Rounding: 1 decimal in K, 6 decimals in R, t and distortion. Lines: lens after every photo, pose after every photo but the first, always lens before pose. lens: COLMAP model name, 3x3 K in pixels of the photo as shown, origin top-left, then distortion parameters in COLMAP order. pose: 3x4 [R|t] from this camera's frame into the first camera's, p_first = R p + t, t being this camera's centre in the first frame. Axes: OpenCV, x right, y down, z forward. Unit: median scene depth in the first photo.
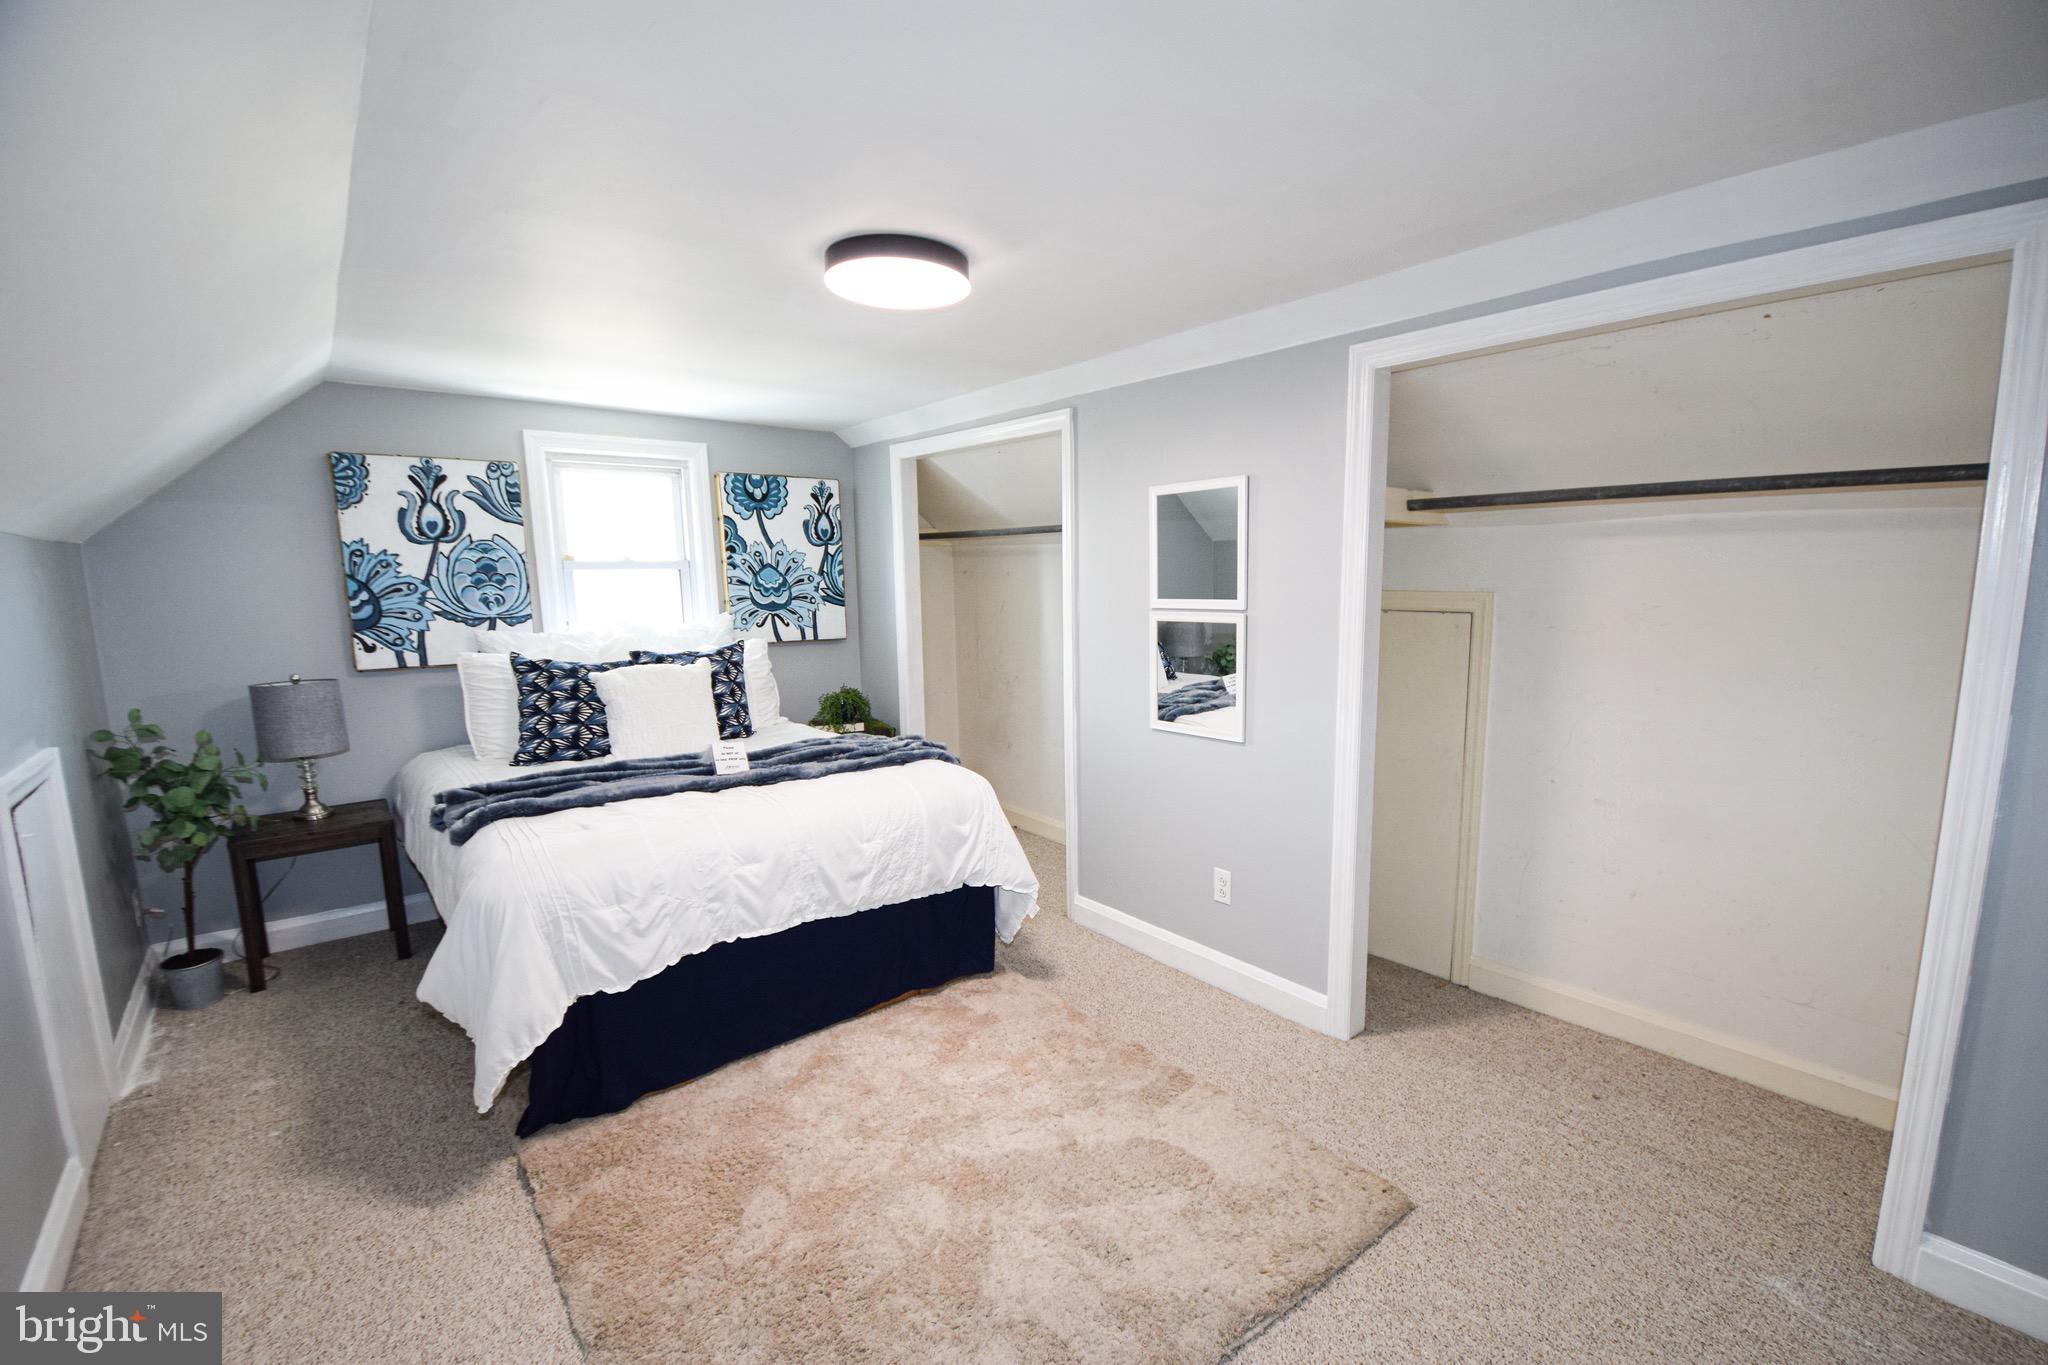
lens RADIAL K [[905.4, 0, 1030.7], [0, 905.4, 712.8], [0, 0, 1]] dist [-0.000932, -0.011473]
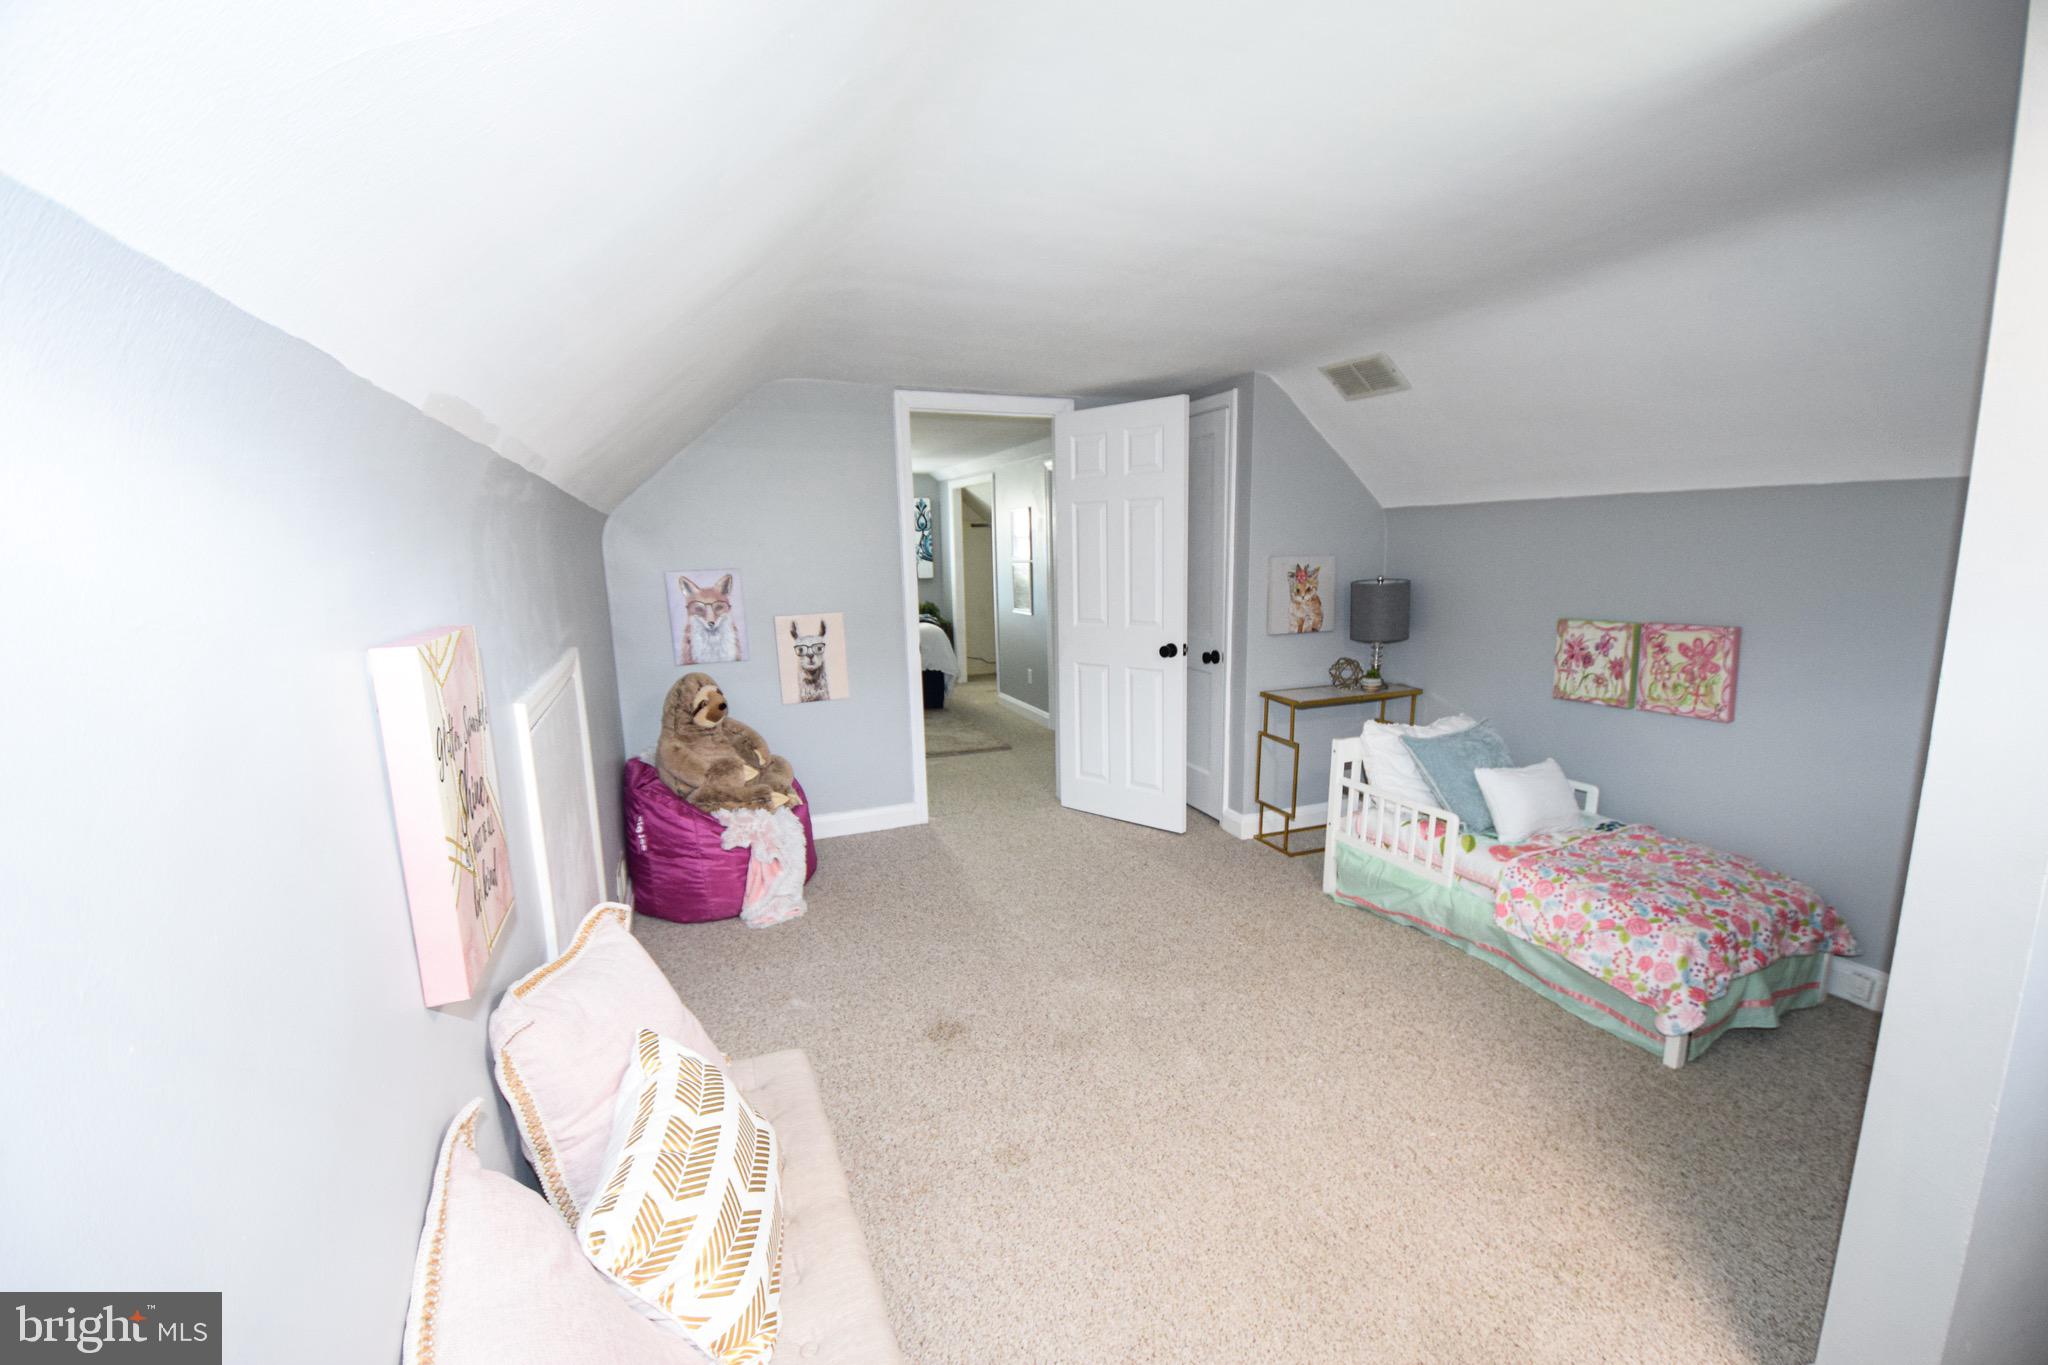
lens RADIAL K [[905.4, 0, 1030.7], [0, 905.4, 712.8], [0, 0, 1]] dist [-0.000932, -0.011473]
pose [[0.956462, 0.053931, -0.286832, 0.742568], [-0.040137, 0.997747, 0.053759, 0.123263], [0.289085, -0.039906, 0.956471, -1.073959]]
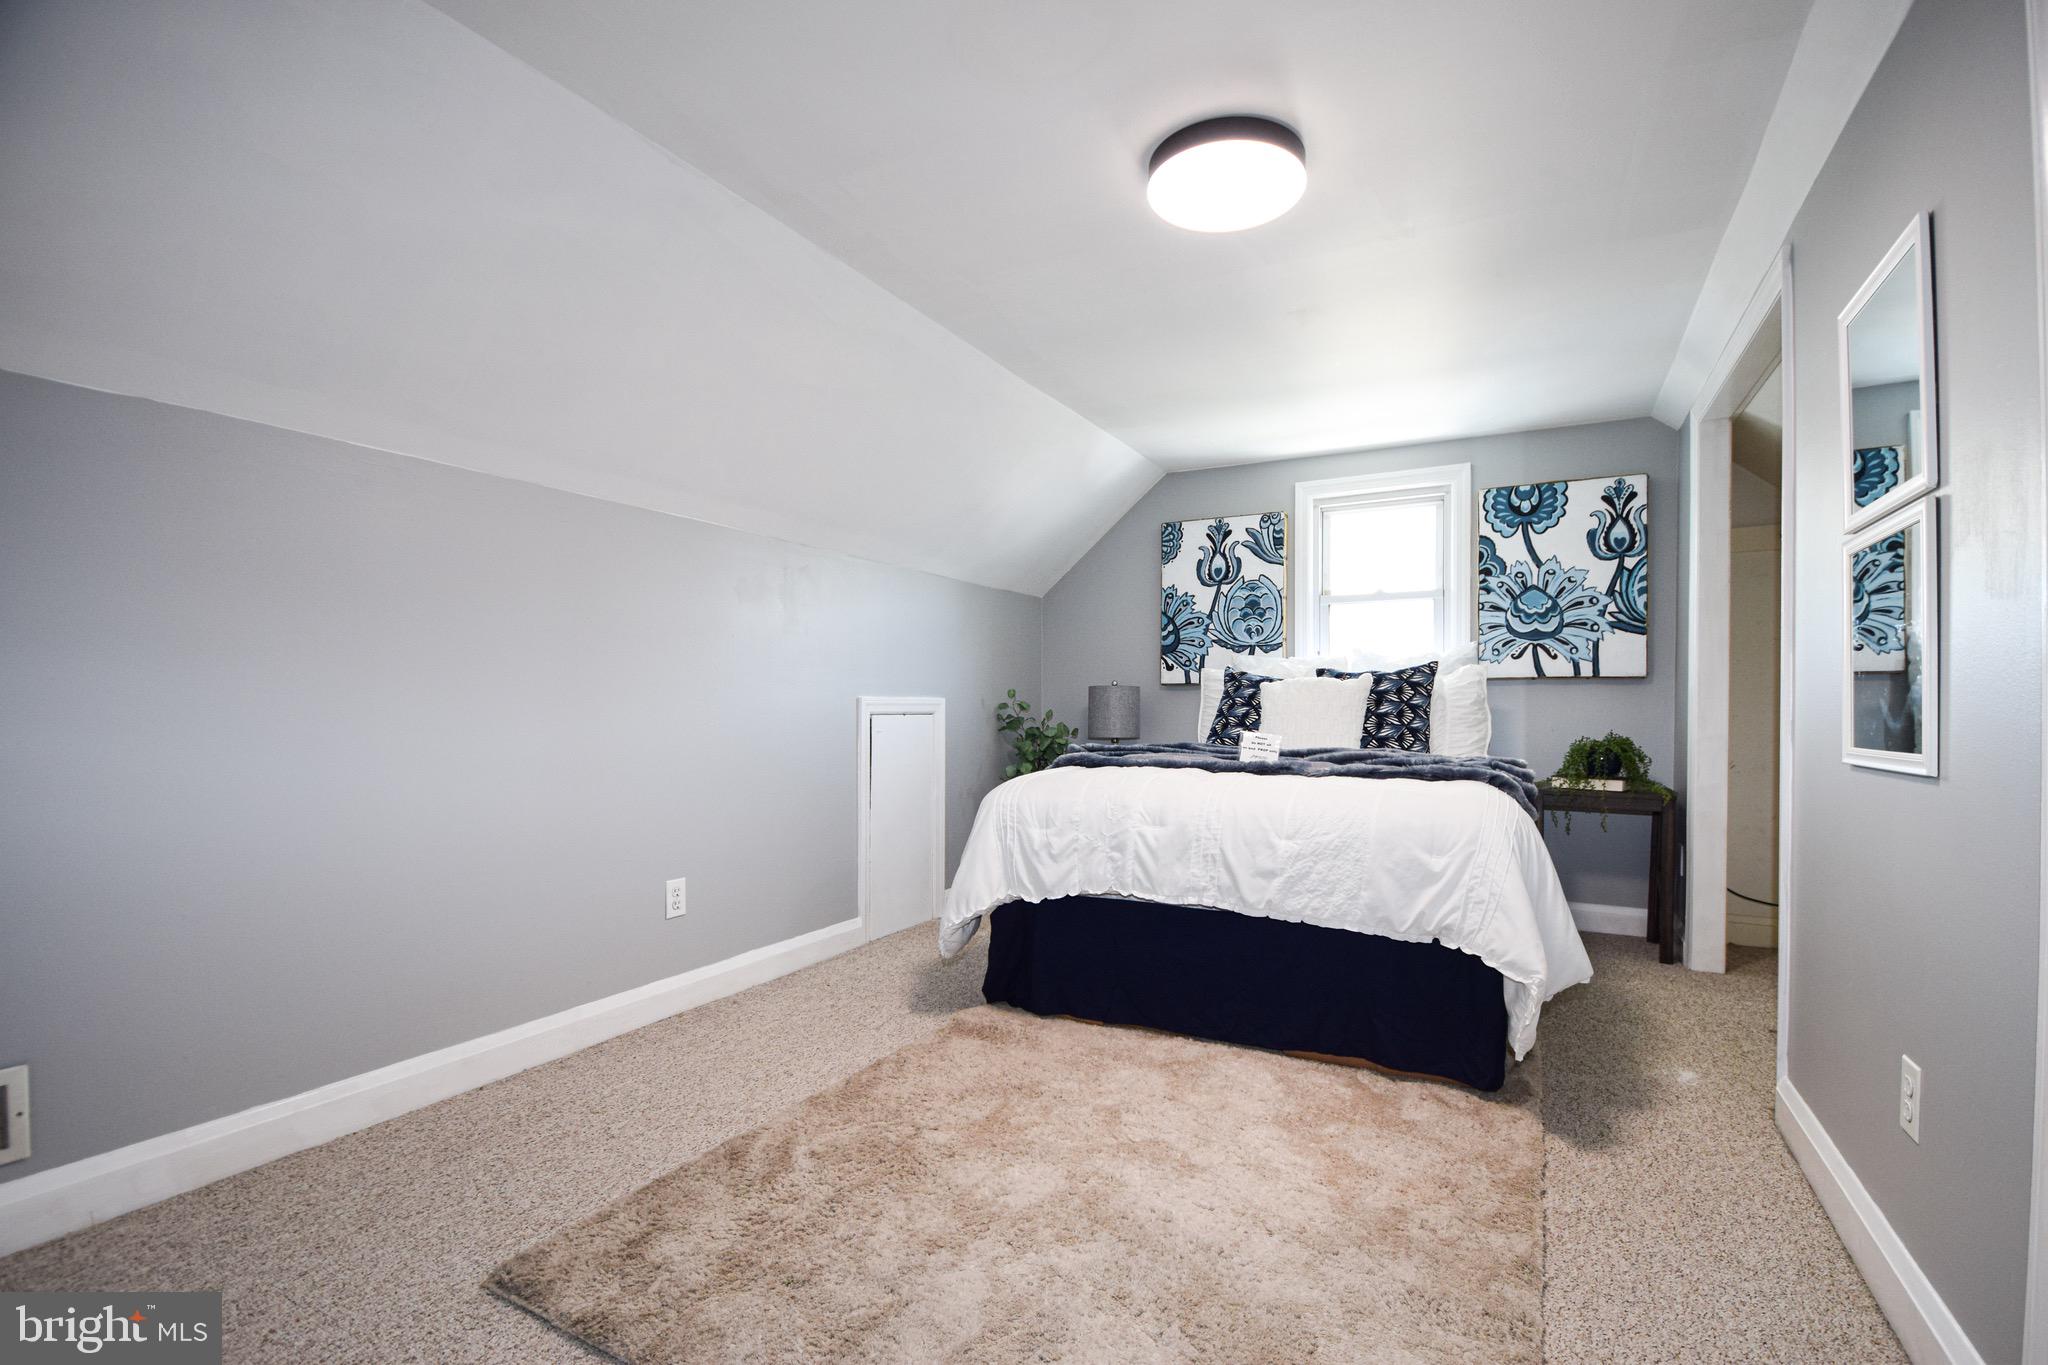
lens RADIAL K [[902.4, 0, 1062.0], [0, 902.4, 712.3], [0, 0, 1]] dist [0.000790, -0.000124]
pose [[0.384575, 0.016310, -0.922950, 0.389019], [-0.151433, 0.987413, -0.045651, 0.070995], [0.910588, 0.157322, 0.382204, 0.343362]]
